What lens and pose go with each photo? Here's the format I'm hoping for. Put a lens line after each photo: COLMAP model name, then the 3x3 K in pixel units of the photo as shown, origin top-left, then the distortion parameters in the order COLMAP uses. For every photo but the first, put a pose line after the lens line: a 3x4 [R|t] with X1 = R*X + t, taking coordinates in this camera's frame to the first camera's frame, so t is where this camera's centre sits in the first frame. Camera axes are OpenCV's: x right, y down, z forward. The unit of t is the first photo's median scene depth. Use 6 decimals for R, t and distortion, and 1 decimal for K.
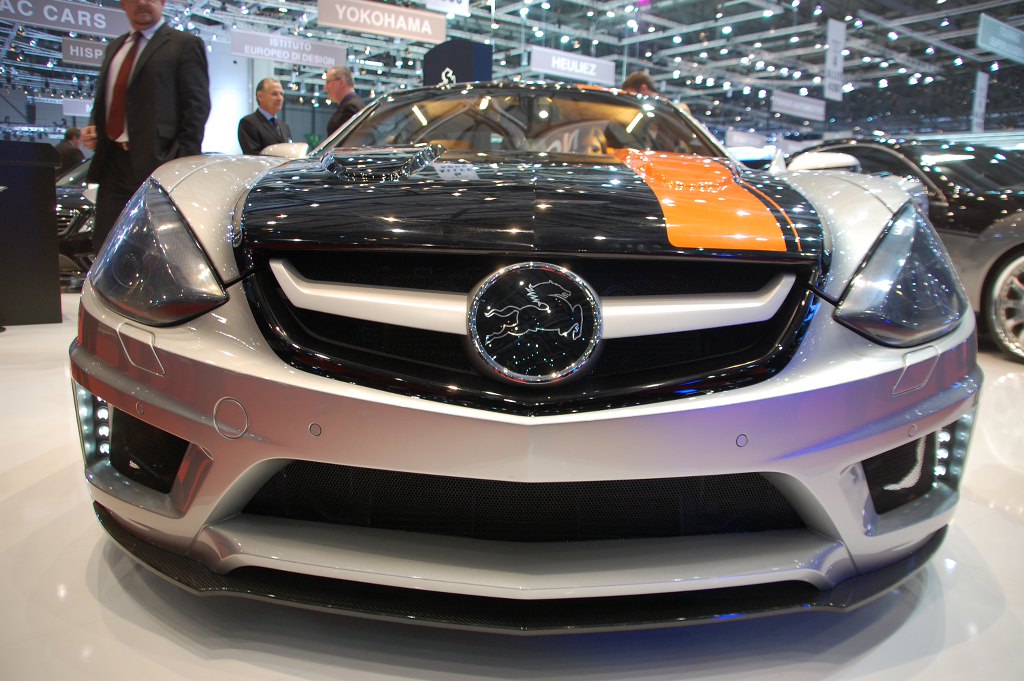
lens RADIAL K [[799.6, 0, 513.2], [0, 799.6, 339.1], [0, 0, 1]] dist [-0.126402, 0.087024]
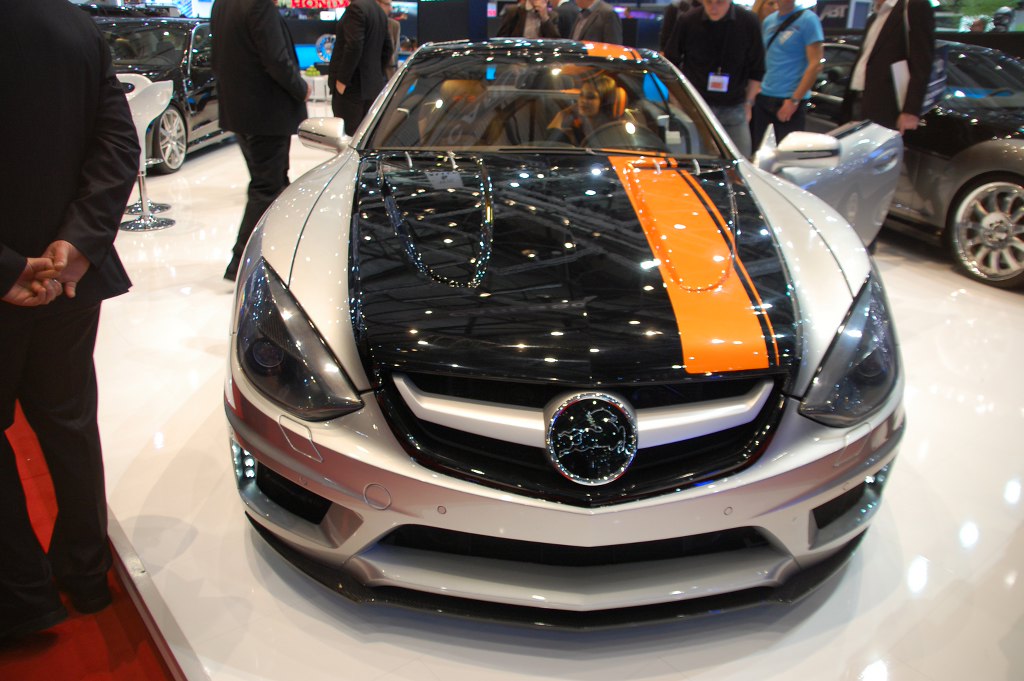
lens RADIAL K [[799.6, 0, 512.6], [0, 799.6, 343.9], [0, 0, 1]] dist [-0.126402, 0.087024]
pose [[0.999666, -0.011732, 0.023042, -0.133560], [0.006107, 0.973059, 0.230475, -0.471749], [-0.025125, -0.230257, 0.972805, -0.328746]]
